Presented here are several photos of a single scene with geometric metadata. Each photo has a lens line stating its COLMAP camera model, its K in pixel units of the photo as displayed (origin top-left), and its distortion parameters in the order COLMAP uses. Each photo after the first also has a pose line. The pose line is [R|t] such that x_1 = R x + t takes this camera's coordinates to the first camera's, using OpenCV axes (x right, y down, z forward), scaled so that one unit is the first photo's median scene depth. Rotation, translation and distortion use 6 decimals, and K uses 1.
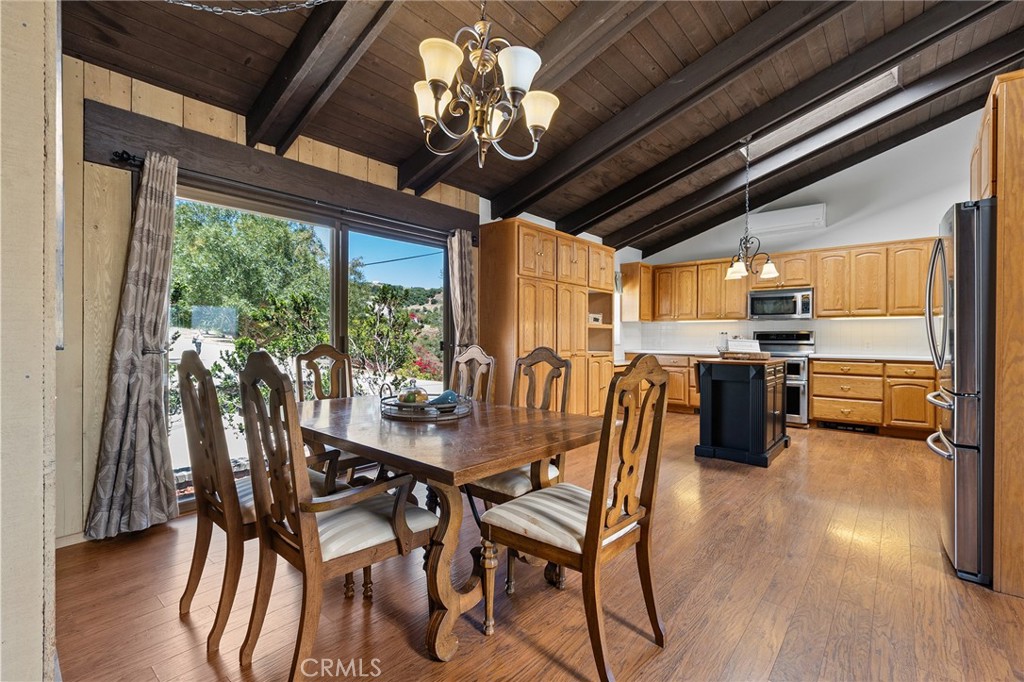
lens RADIAL K [[462.3, 0, 511.5], [0, 462.3, 343.0], [0, 0, 1]] dist [0.002267, 0.000032]
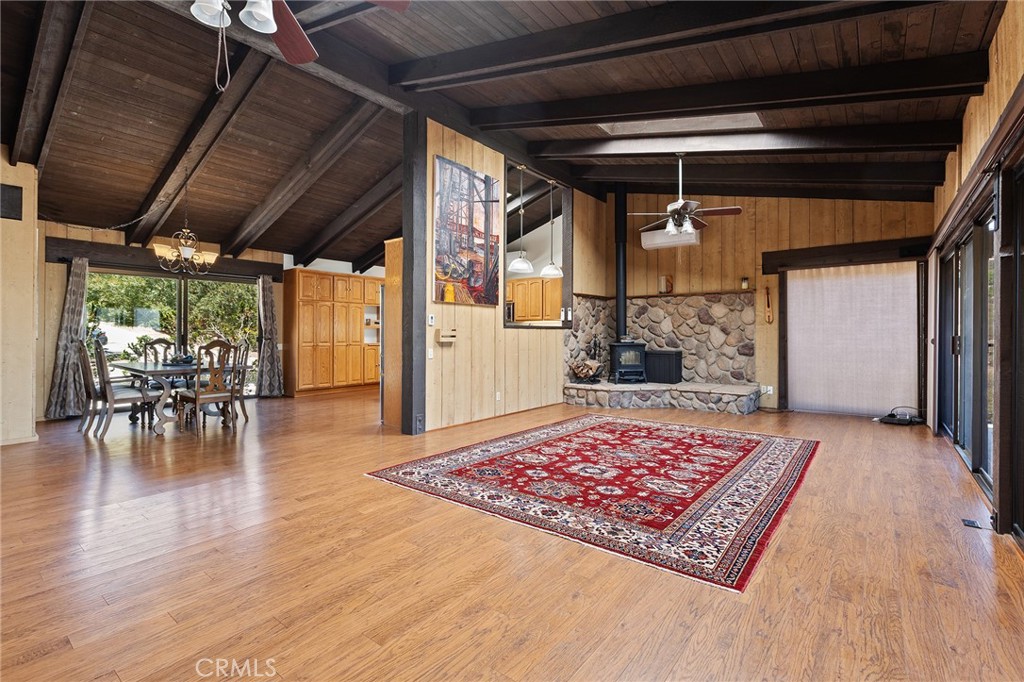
lens RADIAL K [[462.3, 0, 512.4], [0, 462.3, 335.6], [0, 0, 1]] dist [0.002267, 0.000032]
pose [[0.999242, 0.000253, 0.038924, 1.347842], [-0.000091, 0.999991, -0.004160, -0.002197], [-0.038924, 0.004154, 0.999234, -1.434729]]
